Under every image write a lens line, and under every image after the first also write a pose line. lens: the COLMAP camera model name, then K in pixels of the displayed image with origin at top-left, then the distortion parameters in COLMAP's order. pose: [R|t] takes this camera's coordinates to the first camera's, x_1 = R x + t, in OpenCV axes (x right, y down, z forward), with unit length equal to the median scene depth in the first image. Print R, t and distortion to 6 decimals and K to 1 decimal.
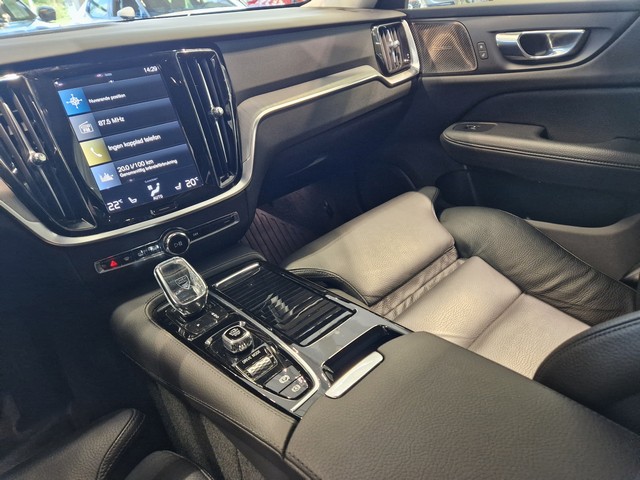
lens RADIAL K [[433.7, 0, 319.6], [0, 433.7, 240.9], [0, 0, 1]] dist [0.070917, -0.058814]
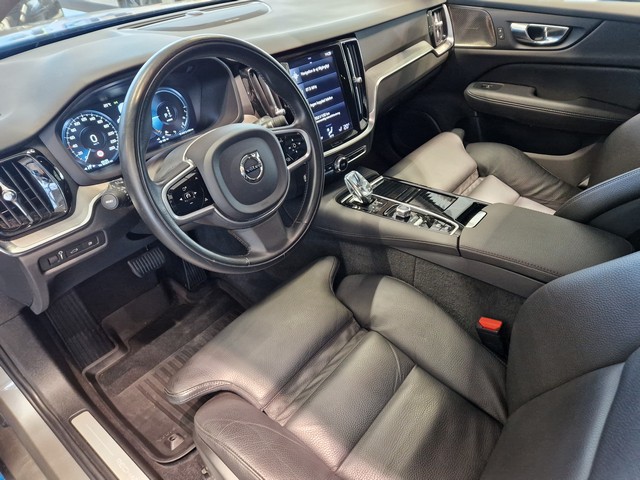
lens RADIAL K [[433.7, 0, 325.9], [0, 433.7, 250.1], [0, 0, 1]] dist [0.070917, -0.058814]
pose [[0.989579, -0.031849, 0.140422, -0.503999], [0.009974, 0.988050, 0.153810, 0.059510], [-0.143643, -0.150807, 0.978072, -0.540315]]
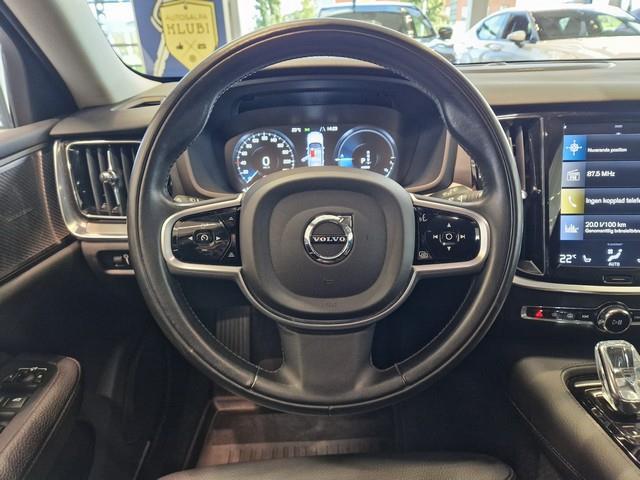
lens RADIAL K [[433.7, 0, 322.1], [0, 433.7, 243.1], [0, 0, 1]] dist [0.070917, -0.058814]
pose [[0.748919, 0.335908, -0.571214, -0.248873], [-0.354905, 0.931271, 0.082327, -0.002244], [0.559609, 0.141070, 0.816662, -0.055479]]
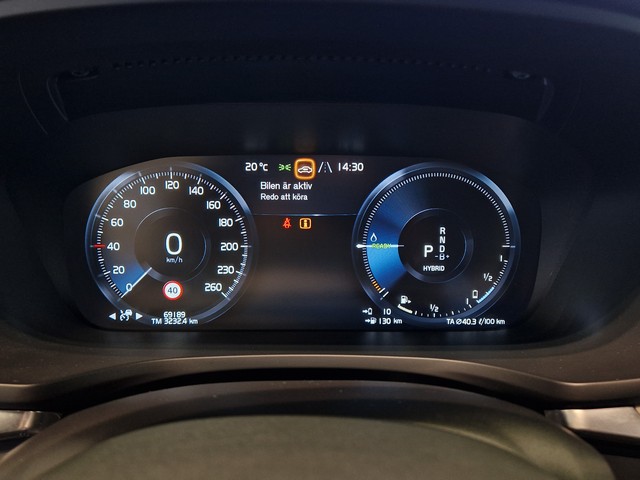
lens RADIAL K [[433.7, 0, 321.1], [0, 433.7, 242.7], [0, 0, 1]] dist [0.070917, -0.058814]
pose [[0.722334, 0.306753, -0.619787, -0.595385], [-0.390021, 0.920805, 0.001186, -0.087700], [0.571067, 0.240873, 0.784769, 0.368806]]
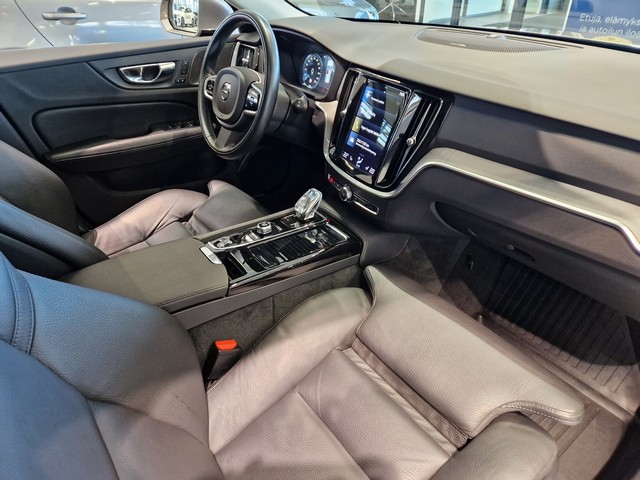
lens RADIAL K [[433.7, 0, 315.2], [0, 433.7, 239.4], [0, 0, 1]] dist [0.070917, -0.058814]
pose [[-0.136362, 0.616817, -0.775205, 0.825106], [-0.450631, 0.658249, 0.603025, -0.637535], [0.882234, 0.431561, 0.188197, 0.537236]]
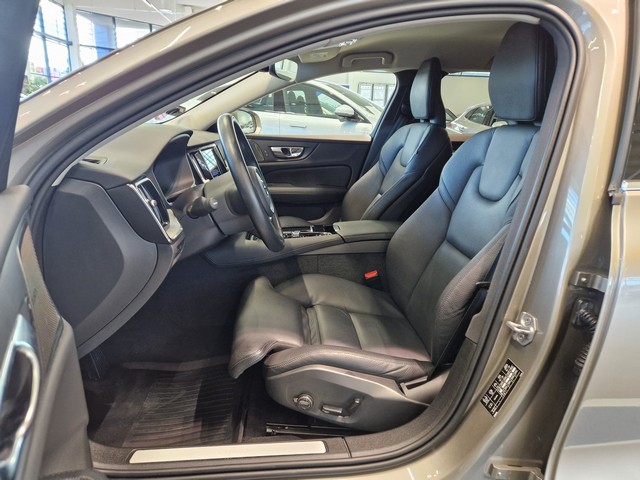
lens RADIAL K [[433.7, 0, 317.1], [0, 433.7, 238.7], [0, 0, 1]] dist [0.070917, -0.058814]
pose [[0.621335, -0.108350, 0.776017, -1.535933], [0.293040, 0.950655, -0.101896, 0.379353], [-0.726684, 0.290716, 0.622426, -0.615541]]
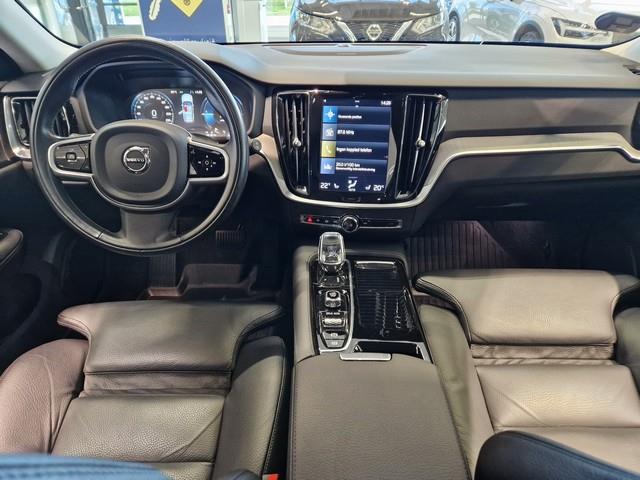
lens RADIAL K [[433.7, 0, 319.0], [0, 433.7, 243.4], [0, 0, 1]] dist [0.070917, -0.058814]
pose [[0.714147, 0.432544, -0.550363, 0.326978], [-0.391040, 0.898636, 0.198849, -0.143871], [0.580587, 0.073207, 0.810901, -0.163735]]
